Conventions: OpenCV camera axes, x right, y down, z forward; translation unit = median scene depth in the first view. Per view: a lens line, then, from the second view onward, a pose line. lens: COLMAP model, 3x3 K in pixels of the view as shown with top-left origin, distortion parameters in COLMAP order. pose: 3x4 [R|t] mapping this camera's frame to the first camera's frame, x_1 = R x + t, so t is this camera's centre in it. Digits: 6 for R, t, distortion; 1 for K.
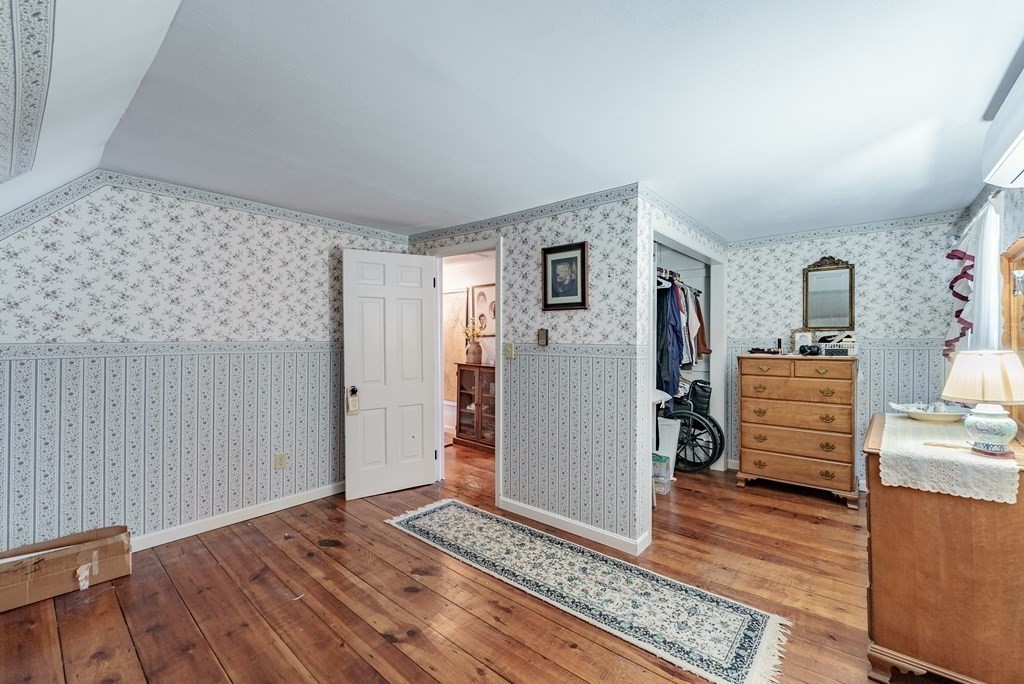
lens RADIAL K [[420.7, 0, 511.2], [0, 420.7, 340.0], [0, 0, 1]] dist [0.000175, -0.000790]
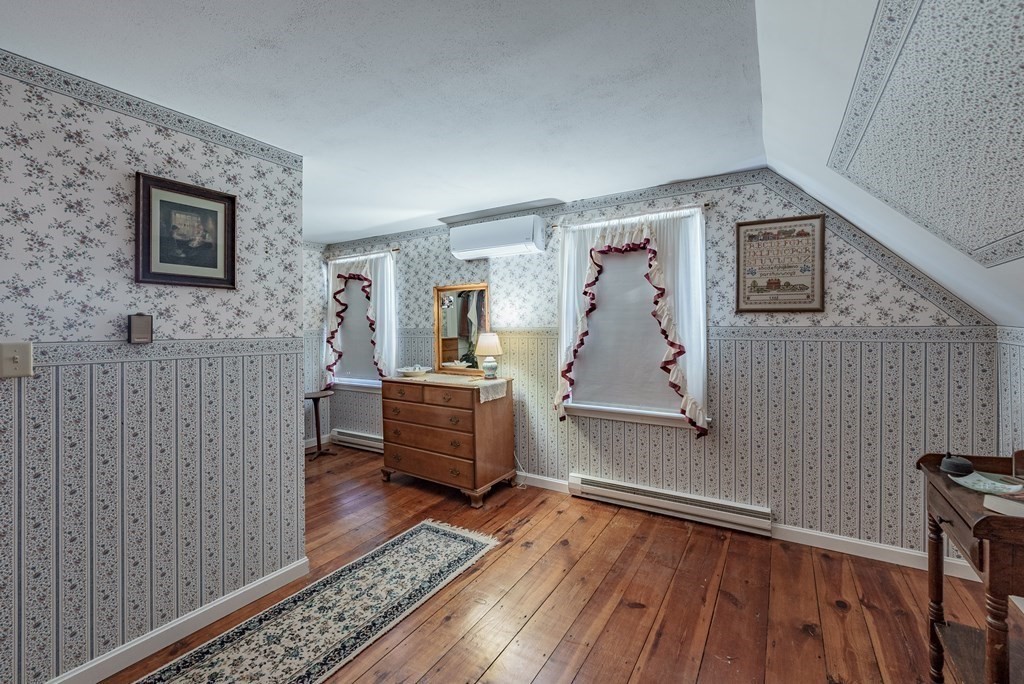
lens RADIAL K [[420.7, 0, 516.4], [0, 420.7, 325.4], [0, 0, 1]] dist [0.000175, -0.000790]
pose [[-0.143486, 0.007847, 0.989621, -0.603114], [0.013879, 0.999886, -0.005916, -0.001463], [-0.989555, 0.012886, -0.143578, 0.629145]]
